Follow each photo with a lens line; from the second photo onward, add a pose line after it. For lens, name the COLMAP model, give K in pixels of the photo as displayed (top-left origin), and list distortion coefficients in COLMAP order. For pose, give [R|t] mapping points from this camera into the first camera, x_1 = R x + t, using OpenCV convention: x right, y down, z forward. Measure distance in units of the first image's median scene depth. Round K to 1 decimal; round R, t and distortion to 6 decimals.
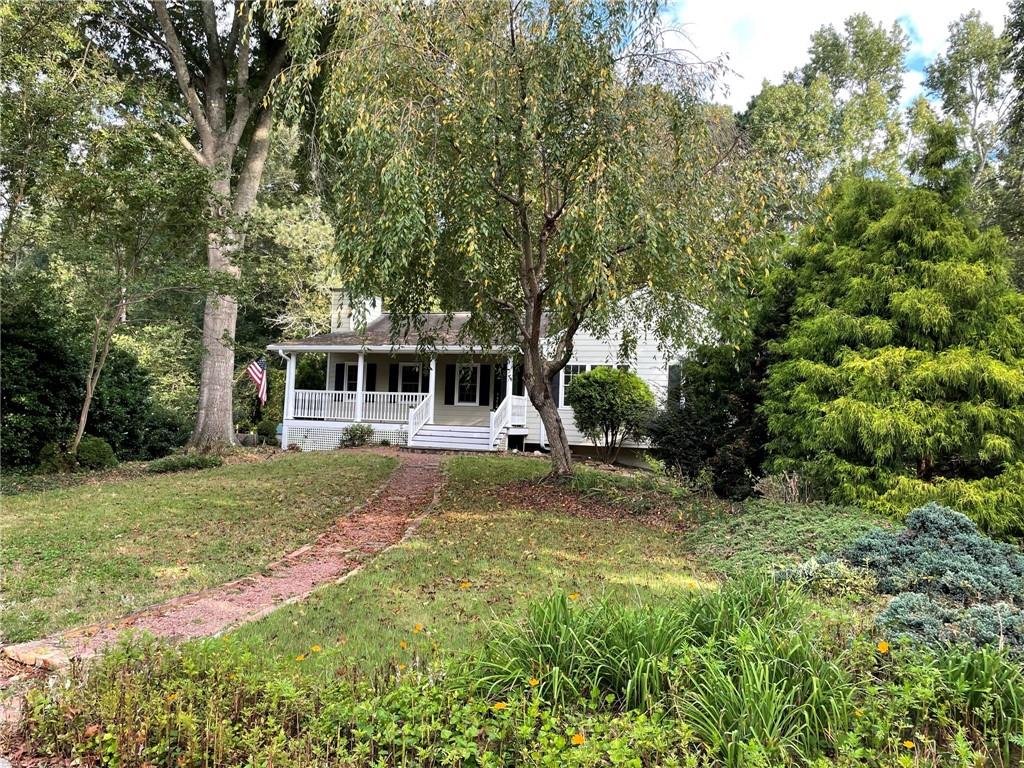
lens RADIAL K [[769.5, 0, 504.1], [0, 769.5, 397.6], [0, 0, 1]] dist [0.074943, -0.102510]
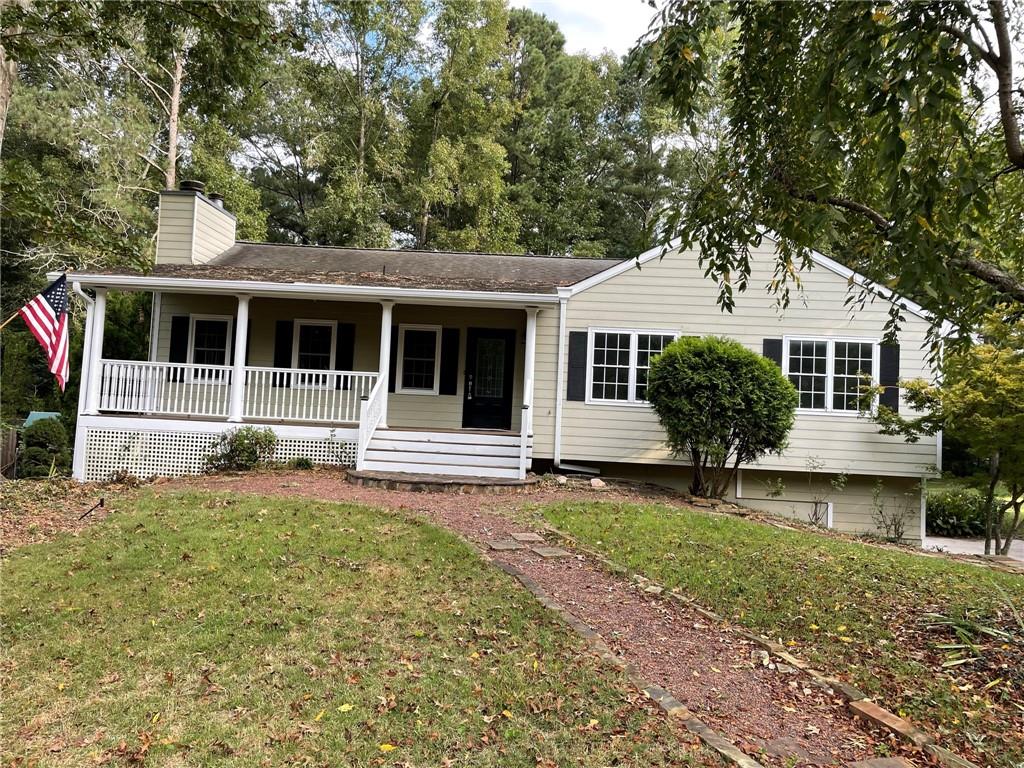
lens RADIAL K [[769.5, 0, 504.1], [0, 769.5, 397.6], [0, 0, 1]] dist [0.074943, -0.102510]
pose [[0.956951, 0.014430, 0.289890, -0.166194], [-0.022423, 0.999454, 0.024269, -0.003017], [-0.289382, -0.029724, 0.956752, 0.417703]]
